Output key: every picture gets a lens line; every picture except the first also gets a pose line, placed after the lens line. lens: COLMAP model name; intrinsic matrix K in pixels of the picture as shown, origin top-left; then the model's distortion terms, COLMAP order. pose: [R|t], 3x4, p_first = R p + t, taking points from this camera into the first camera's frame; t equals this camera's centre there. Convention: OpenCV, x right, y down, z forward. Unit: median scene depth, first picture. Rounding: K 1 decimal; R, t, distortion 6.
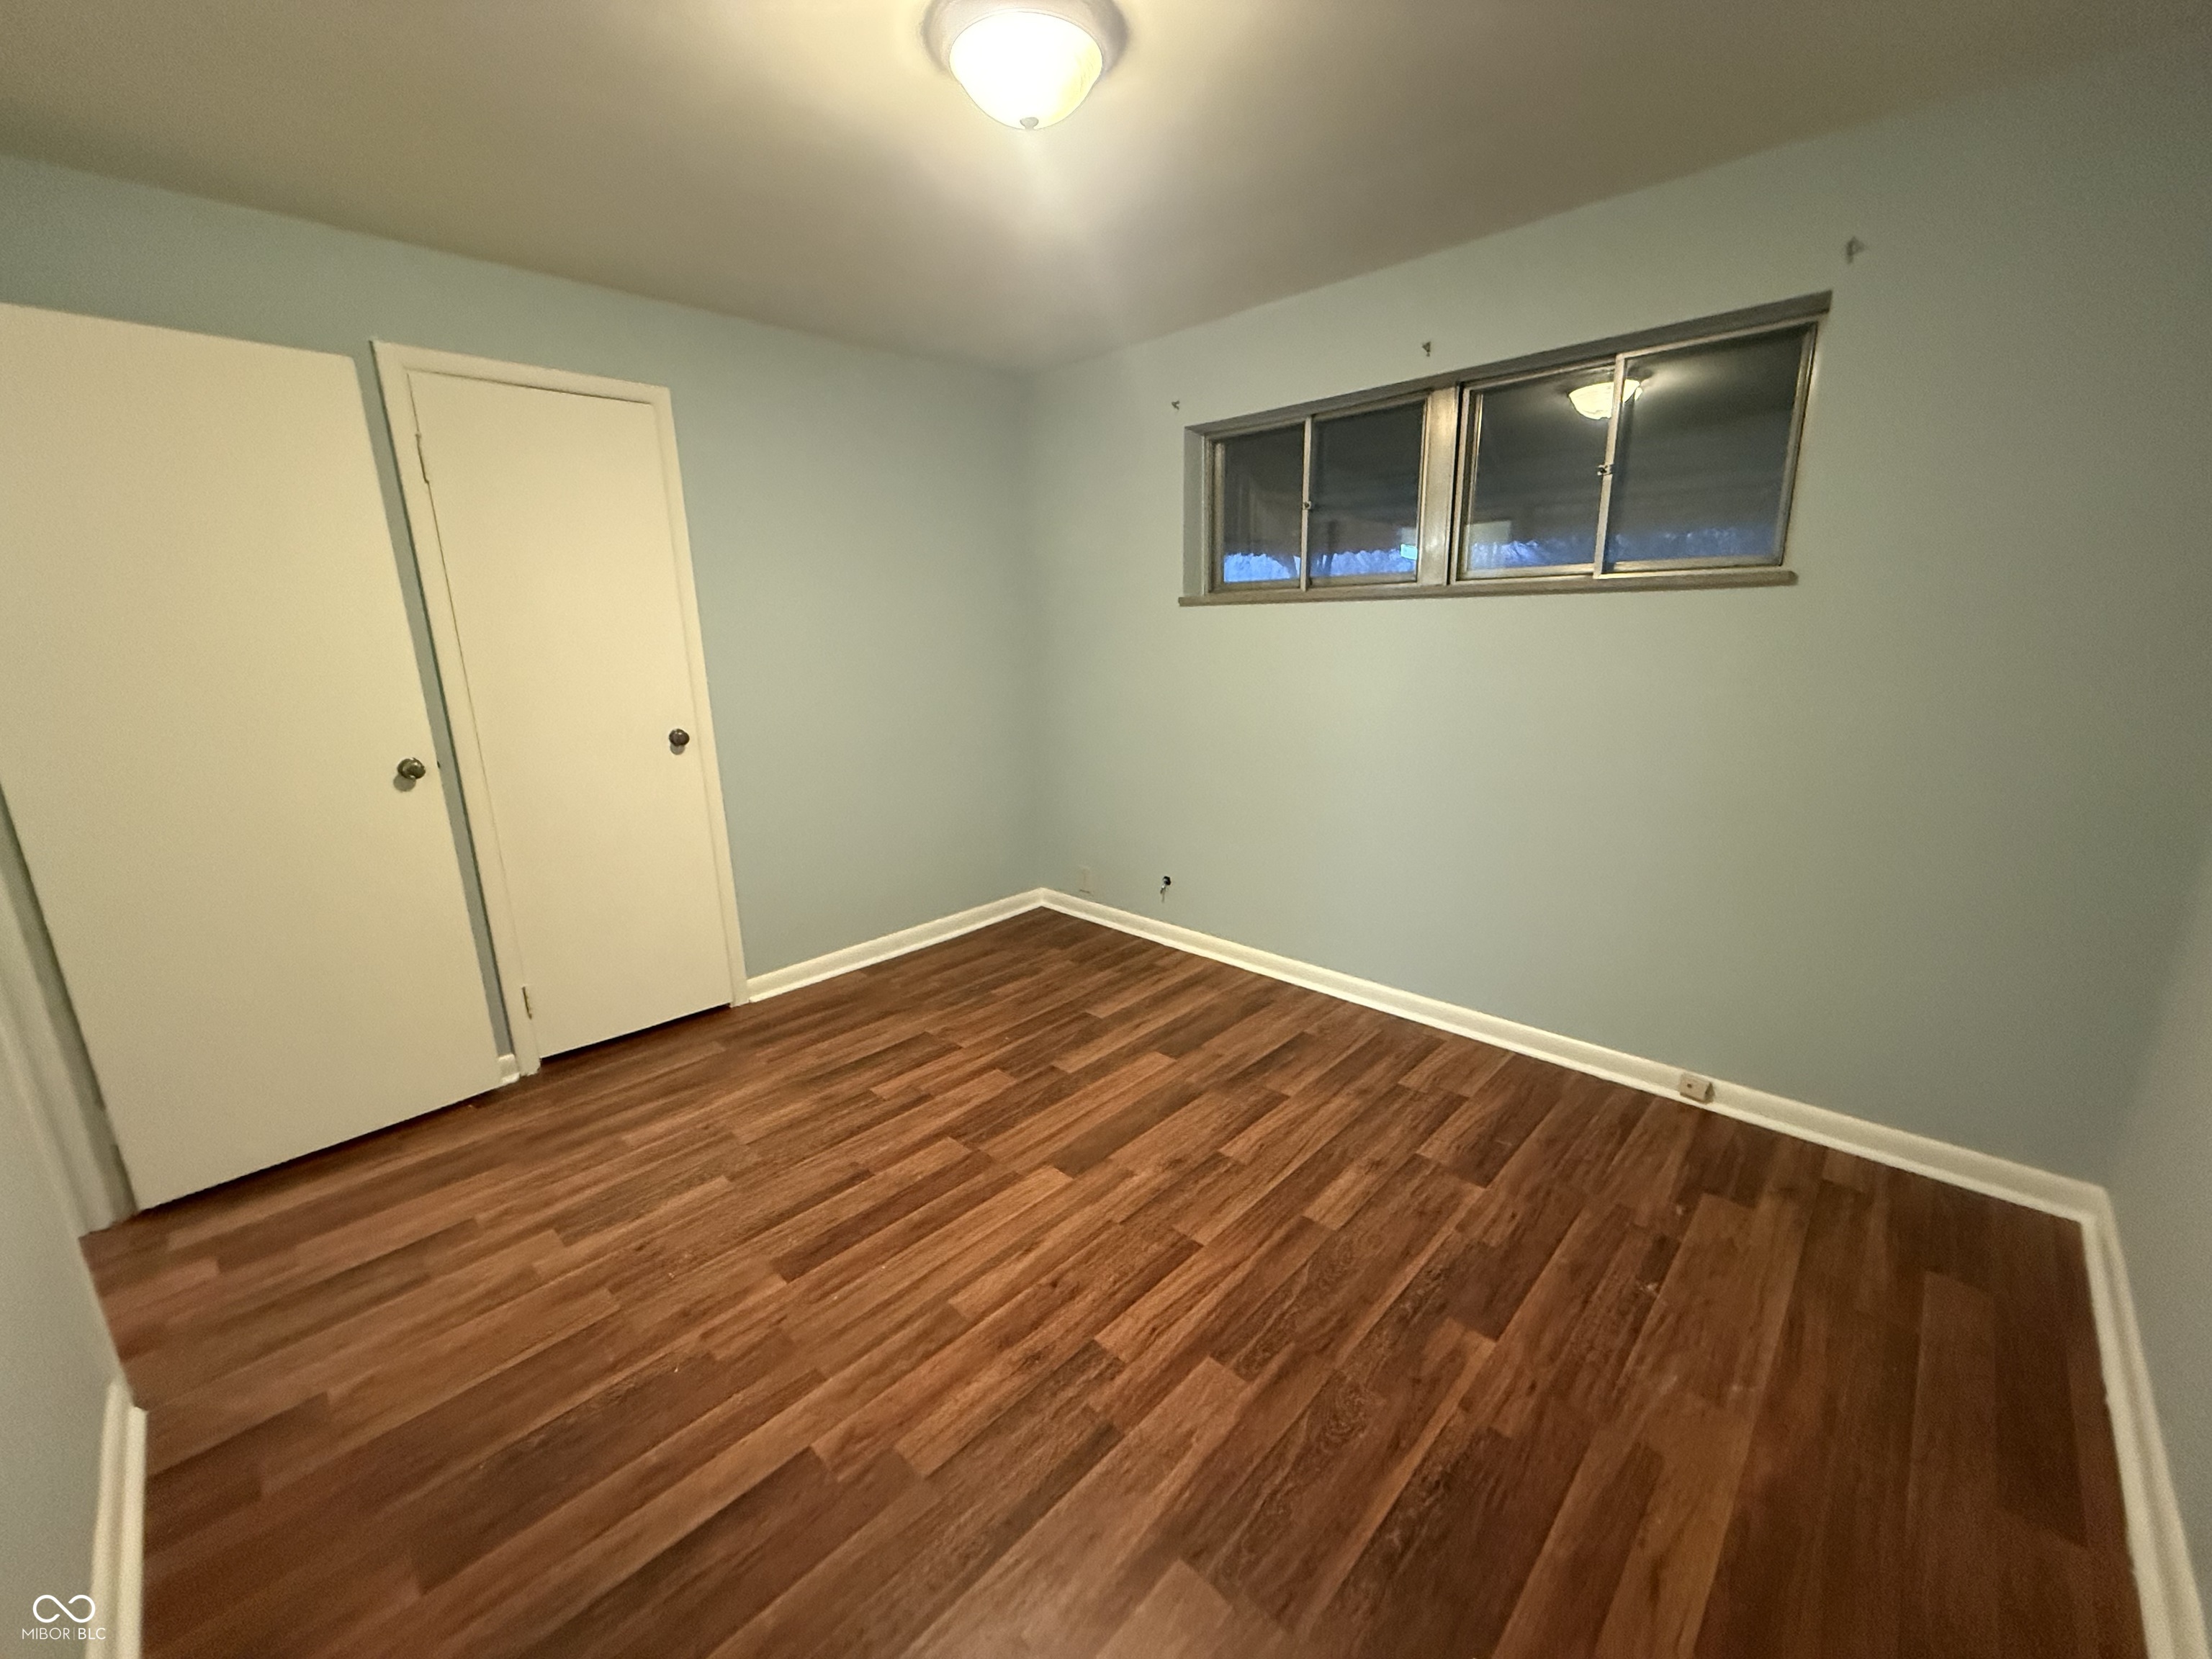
lens RADIAL K [[882.8, 0, 1105.1], [0, 882.8, 830.2], [0, 0, 1]] dist [0.000684, -0.000121]
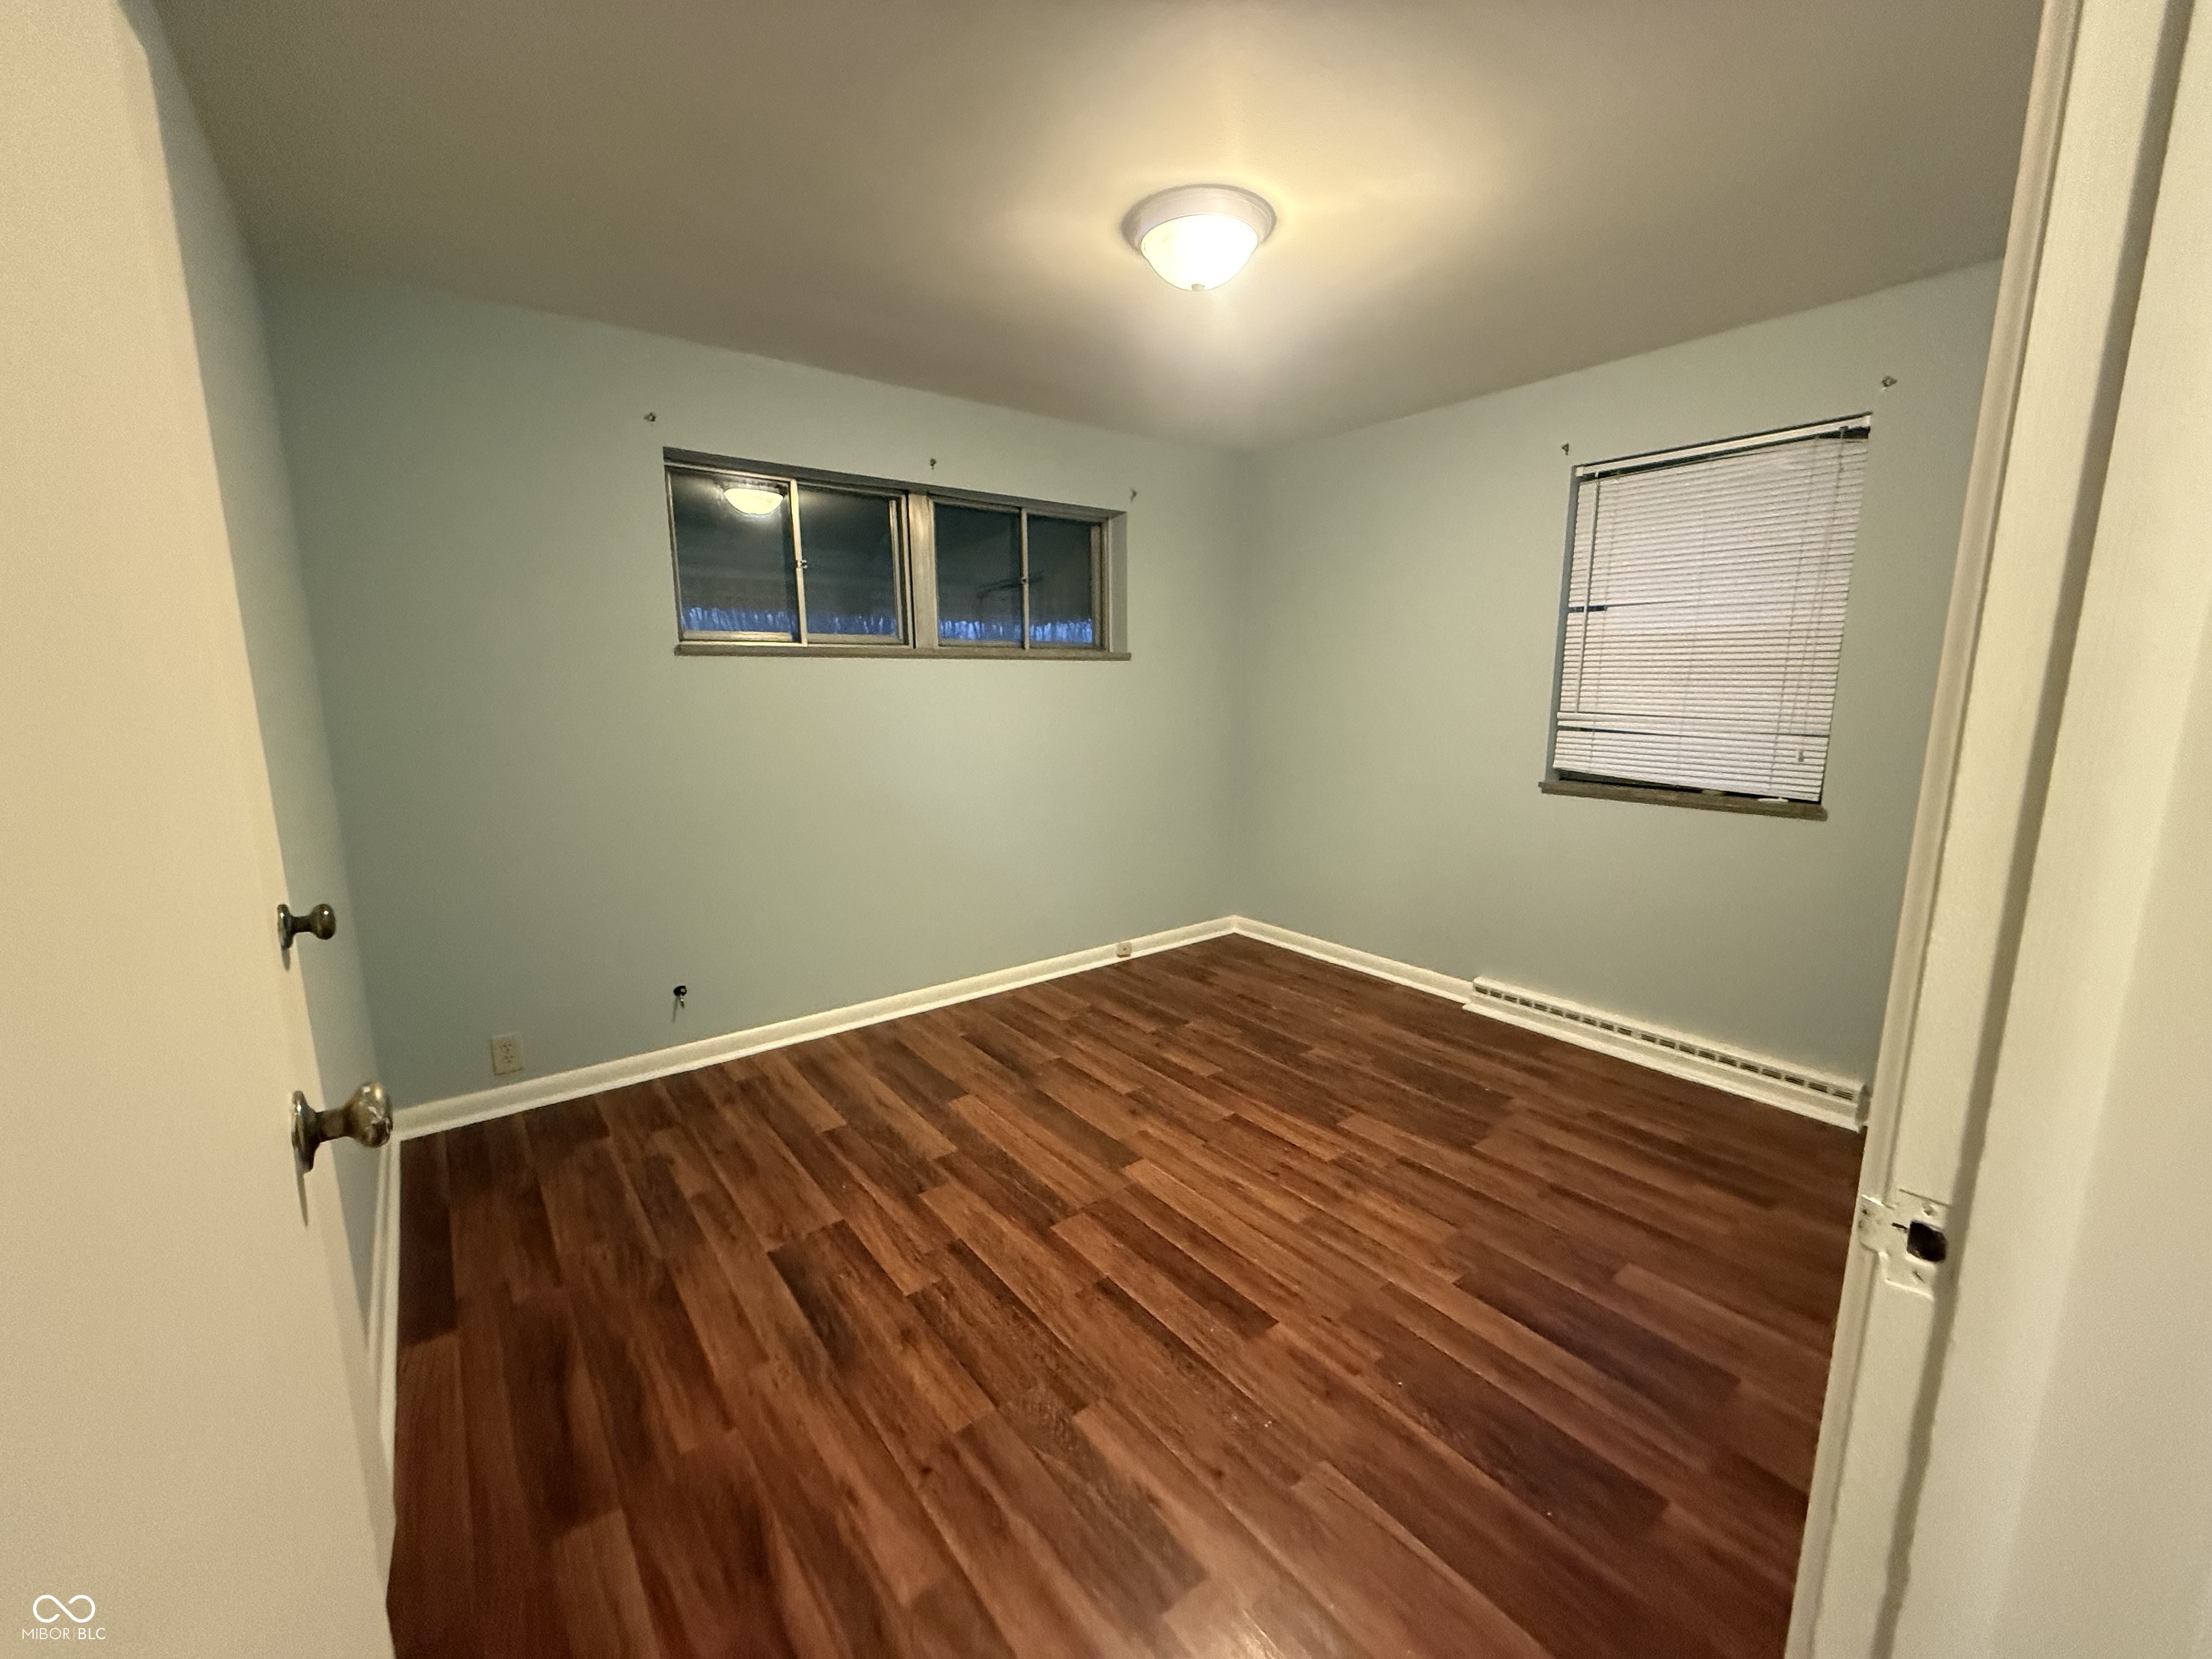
lens RADIAL K [[882.8, 0, 1105.1], [0, 882.8, 830.2], [0, 0, 1]] dist [0.000684, -0.000121]
pose [[0.147704, -0.145896, 0.978212, -1.072418], [0.231682, 0.966644, 0.109189, -0.139373], [-0.961513, 0.210506, 0.176578, 0.762368]]
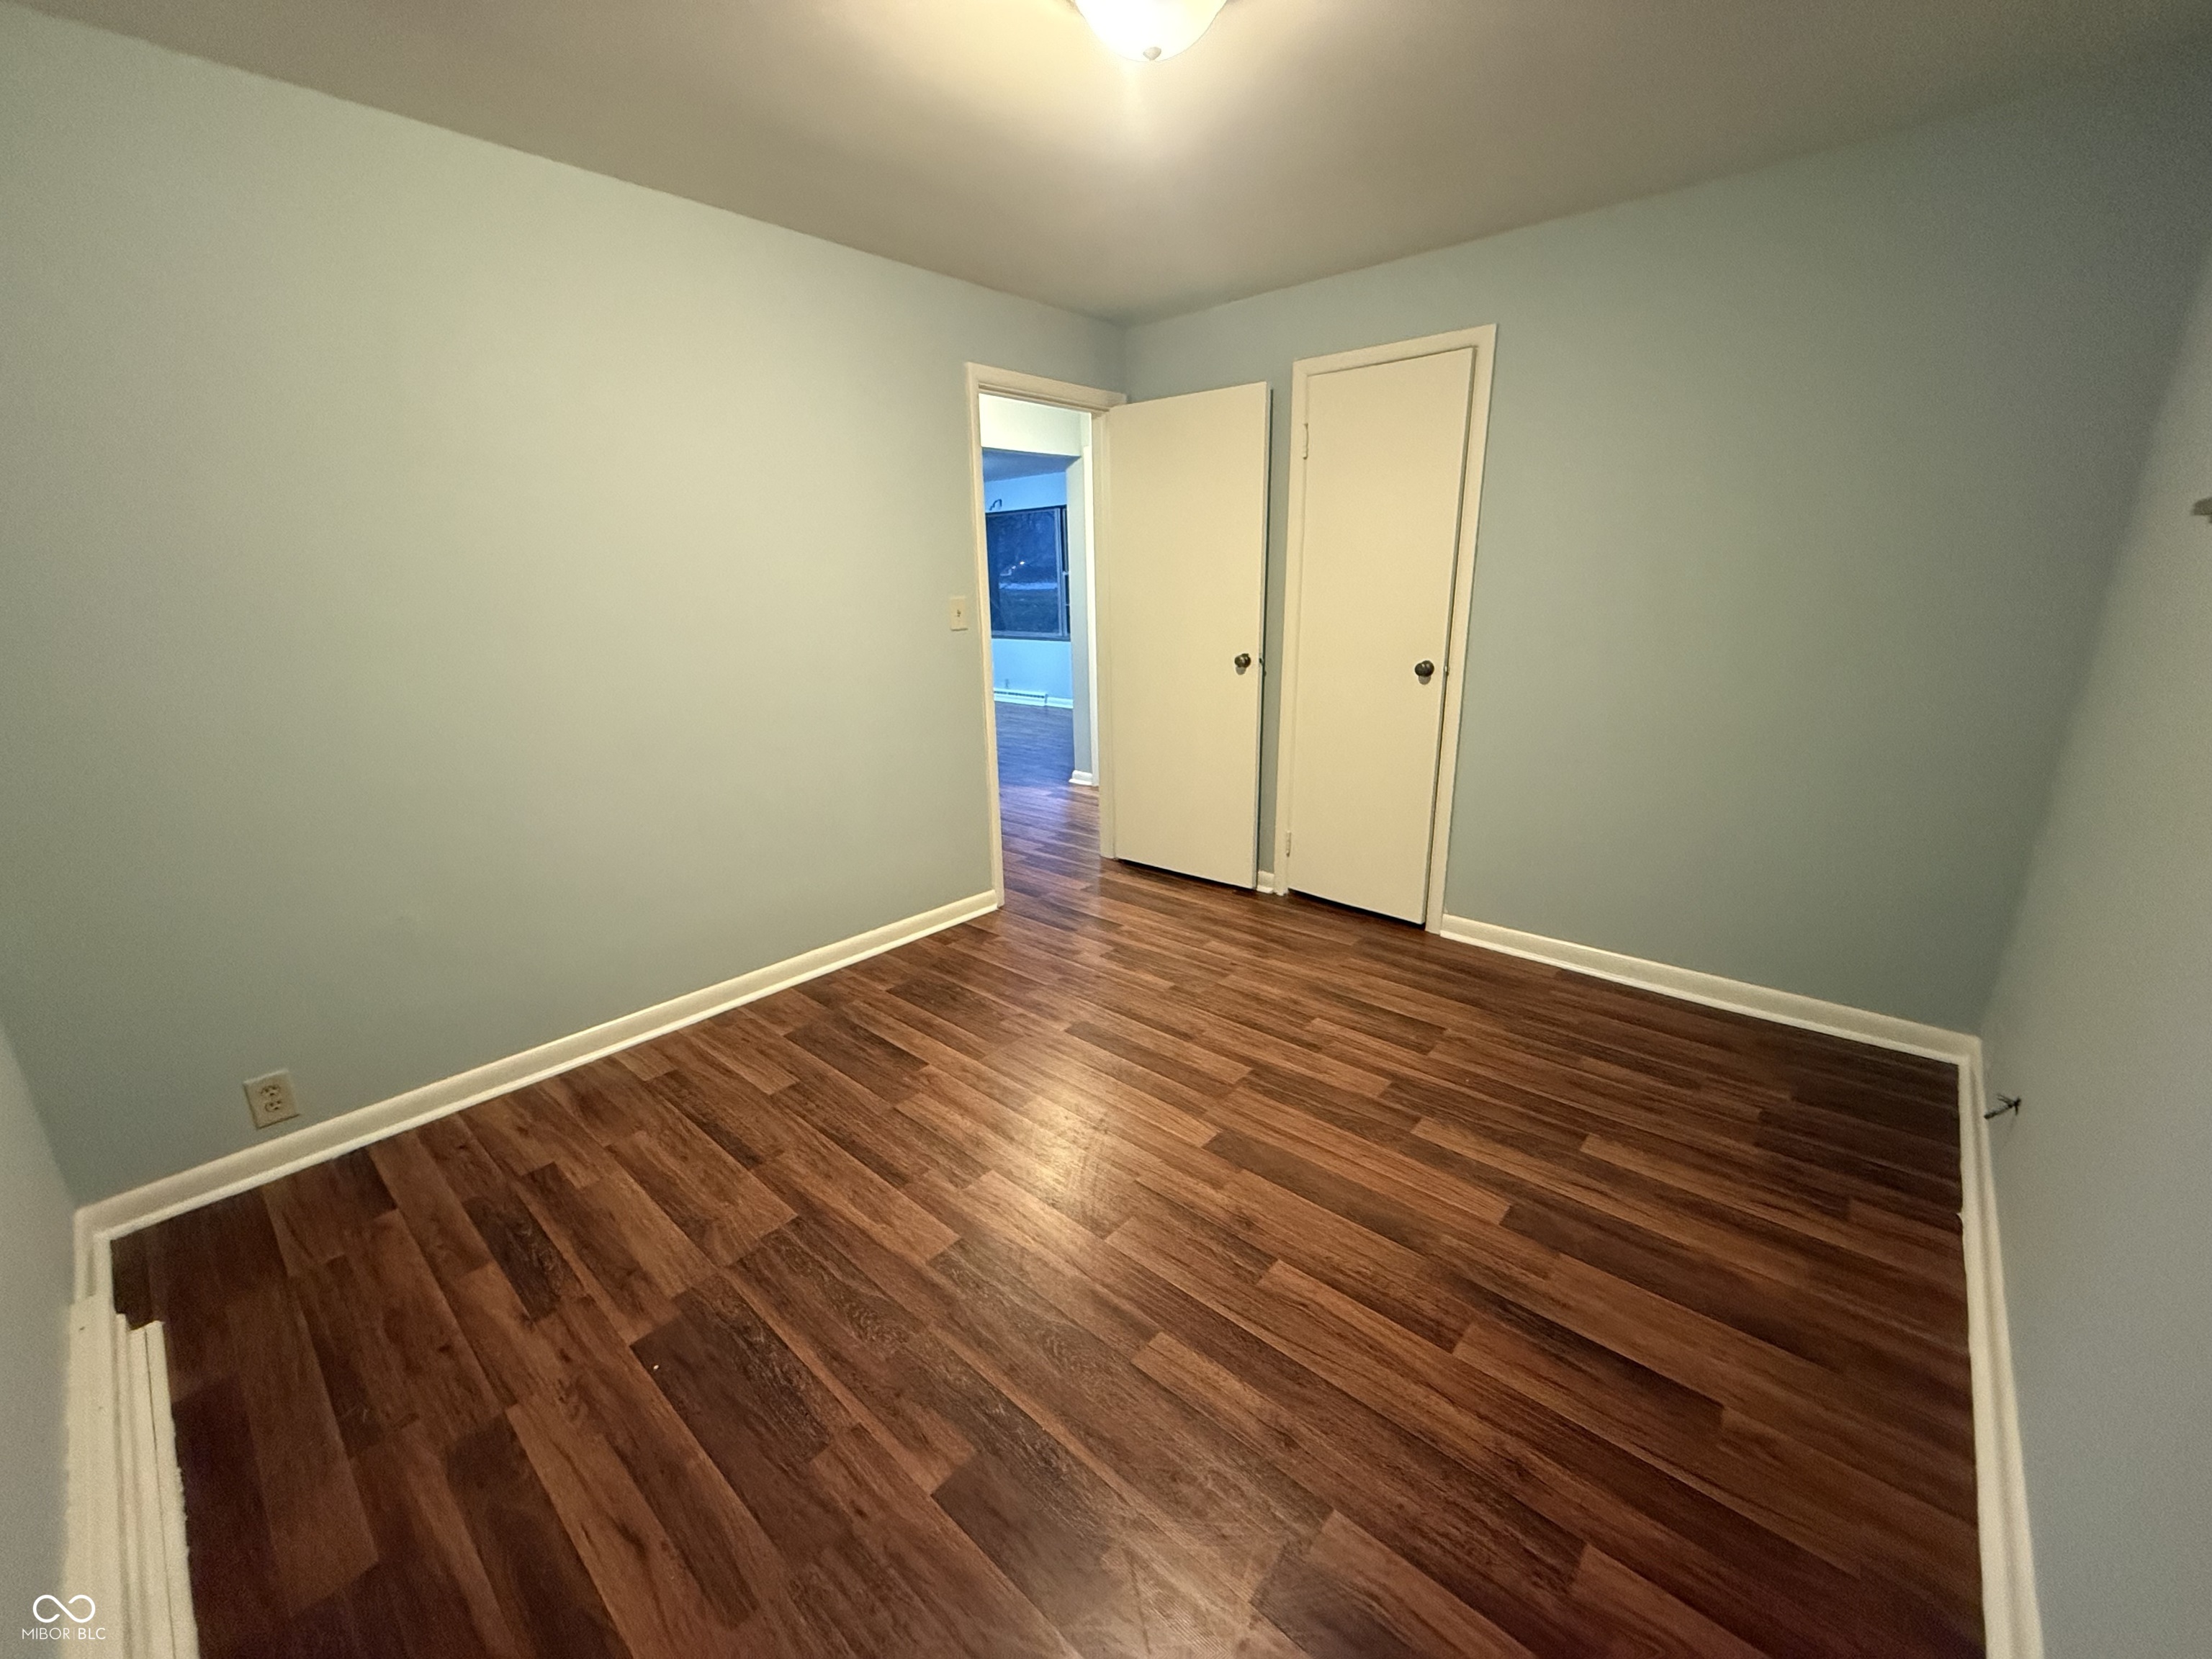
lens RADIAL K [[882.8, 0, 1105.1], [0, 882.8, 830.2], [0, 0, 1]] dist [0.000684, -0.000121]
pose [[0.035785, 0.297489, -0.954054, 0.788655], [-0.217813, 0.934037, 0.283077, -0.187325], [0.975334, 0.197675, 0.098222, 0.729560]]
